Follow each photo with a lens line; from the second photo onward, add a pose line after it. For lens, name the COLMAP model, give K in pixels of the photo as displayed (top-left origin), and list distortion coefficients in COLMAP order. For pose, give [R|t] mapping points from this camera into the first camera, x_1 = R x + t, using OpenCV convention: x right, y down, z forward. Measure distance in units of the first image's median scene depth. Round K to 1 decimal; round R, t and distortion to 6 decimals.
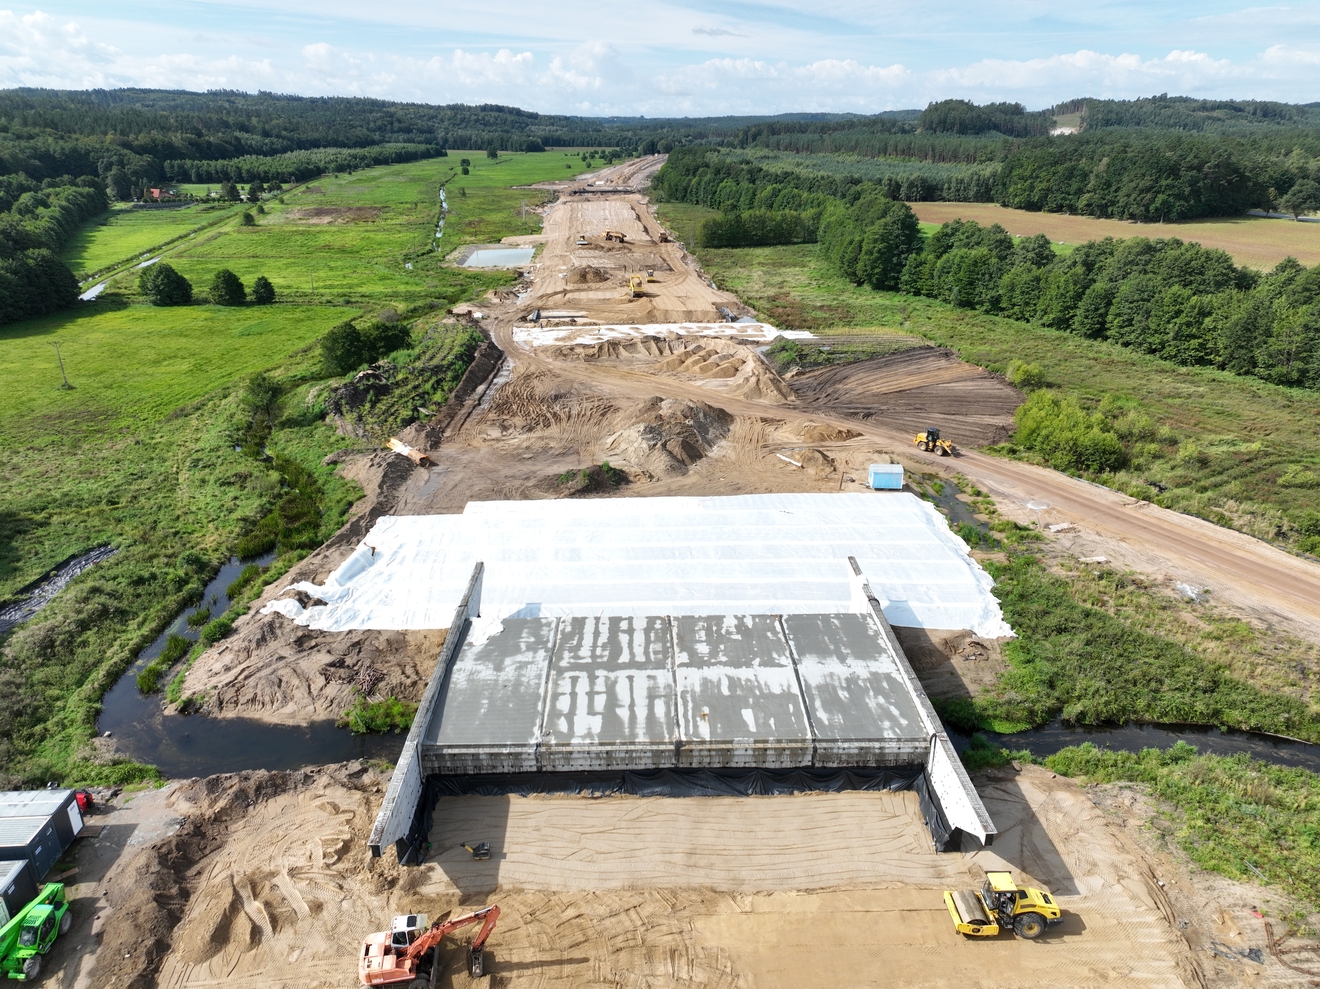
lens RADIAL K [[925.5, 0, 662.7], [0, 925.5, 495.7], [0, 0, 1]] dist [-0.006238, 0.022325]
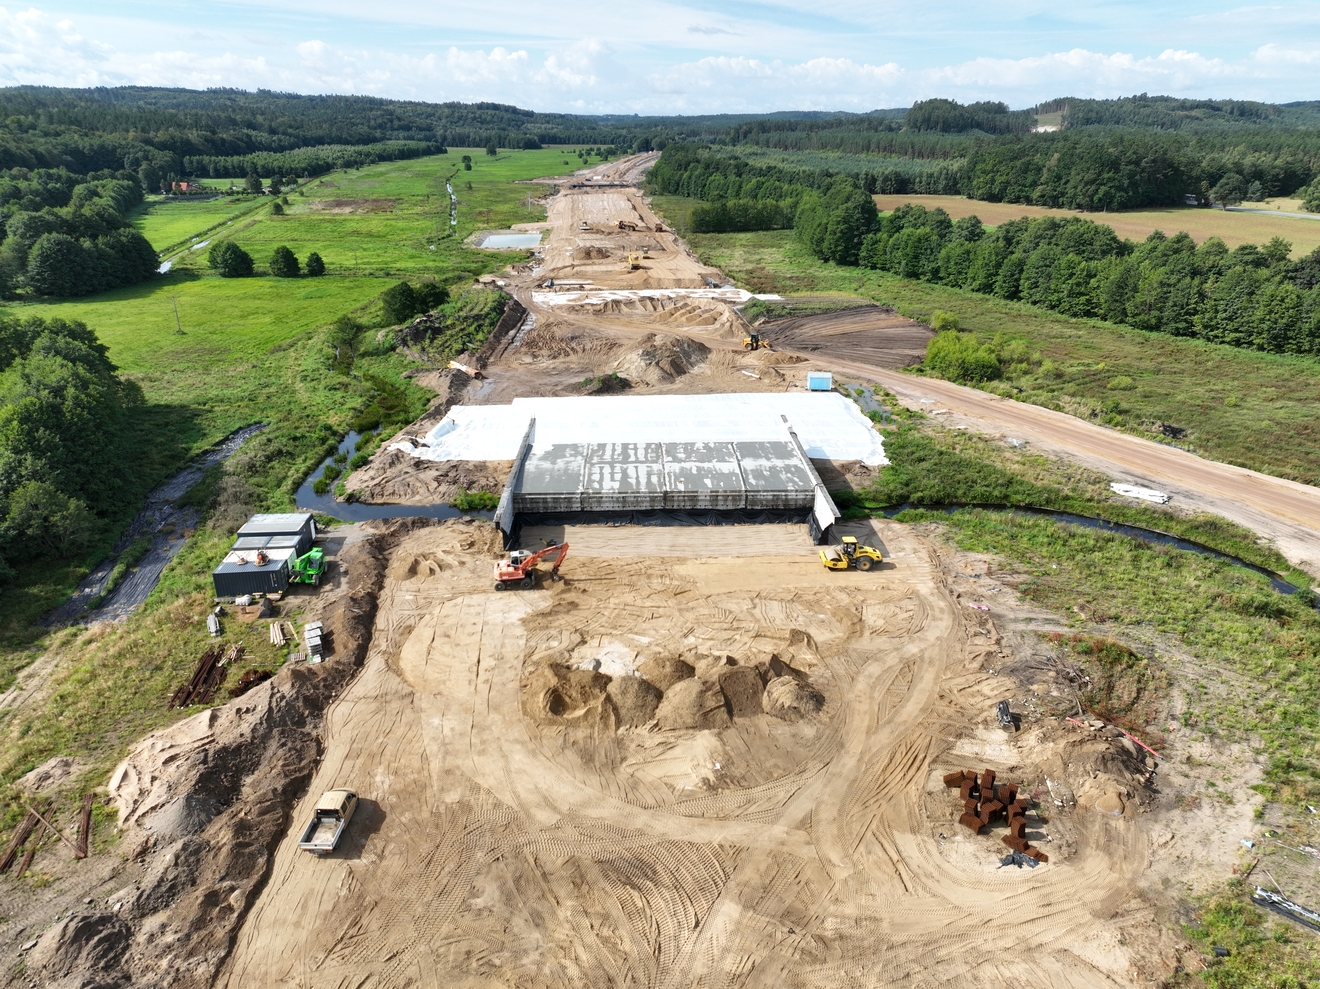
lens RADIAL K [[925.5, 0, 657.7], [0, 925.5, 493.9], [0, 0, 1]] dist [-0.006238, 0.022325]
pose [[0.999999, 0.000617, 0.001445, 0.000086], [-0.000618, 1.000000, 0.000242, 0.068675], [-0.001445, -0.000243, 0.999999, -0.173078]]
